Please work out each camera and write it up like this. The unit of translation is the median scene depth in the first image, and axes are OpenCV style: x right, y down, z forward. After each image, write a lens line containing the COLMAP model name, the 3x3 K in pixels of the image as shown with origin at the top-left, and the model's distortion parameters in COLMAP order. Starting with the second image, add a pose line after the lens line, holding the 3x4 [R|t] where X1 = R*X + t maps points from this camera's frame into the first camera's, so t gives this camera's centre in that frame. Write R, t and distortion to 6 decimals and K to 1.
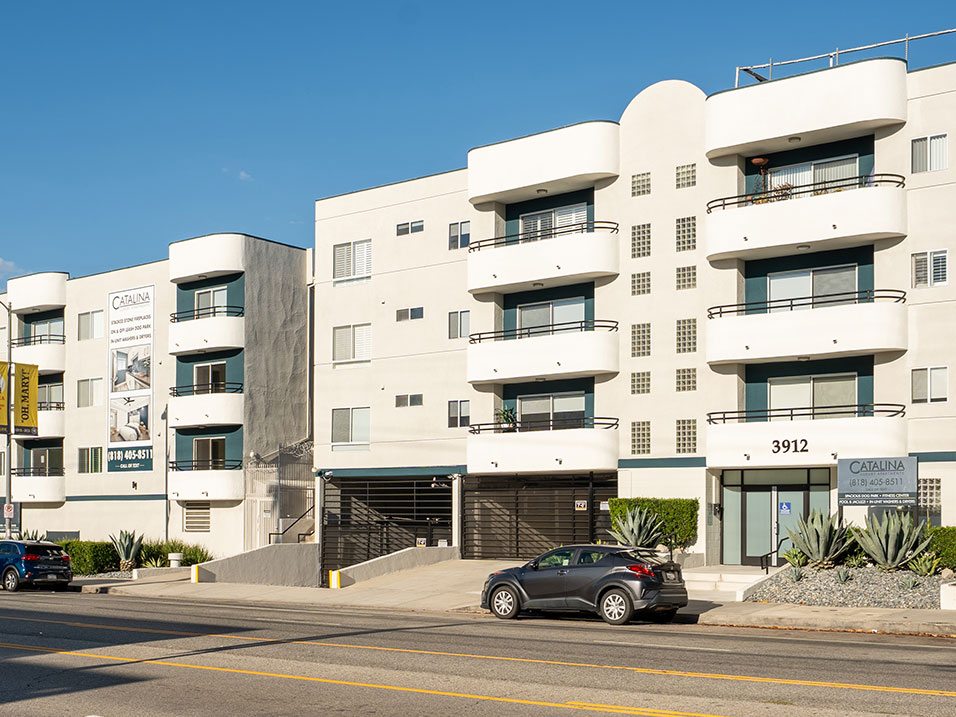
lens RADIAL K [[1323.0, 0, 478.0], [0, 1323.0, 358.5], [0, 0, 1]] dist [-0.001763, -0.018873]
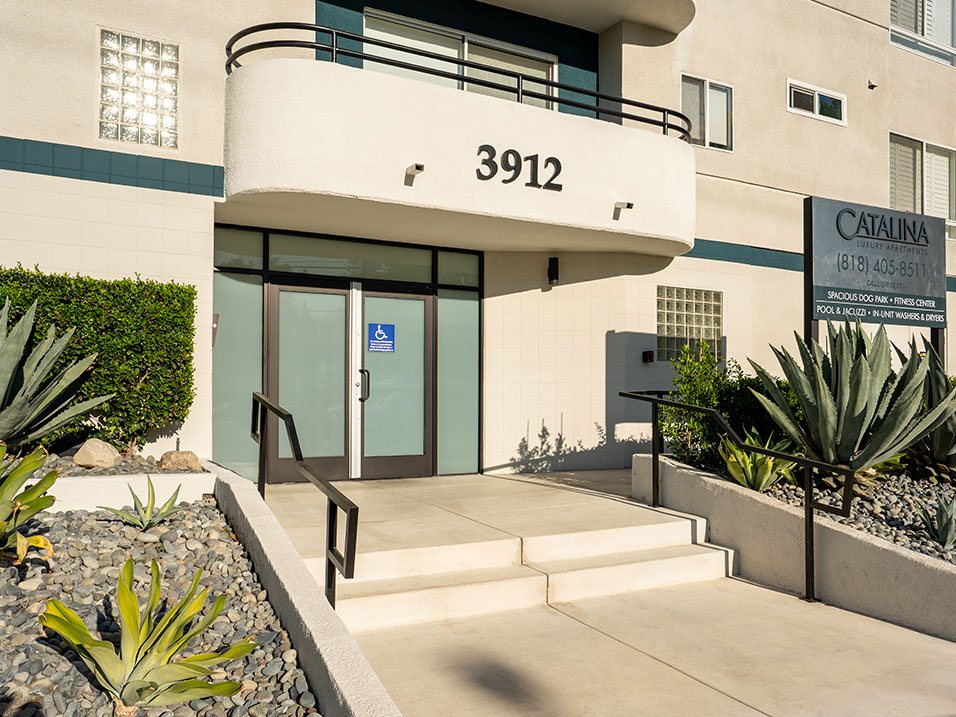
lens RADIAL K [[725.6, 0, 478.0], [0, 725.6, 394.9], [0, 0, 1]] dist [-0.042415, 0.000433]
pose [[0.419801, 0.000494, 0.907616, 0.041512], [-0.105234, 0.993282, 0.048133, 0.121934], [-0.901495, -0.115718, 0.417032, 0.913612]]
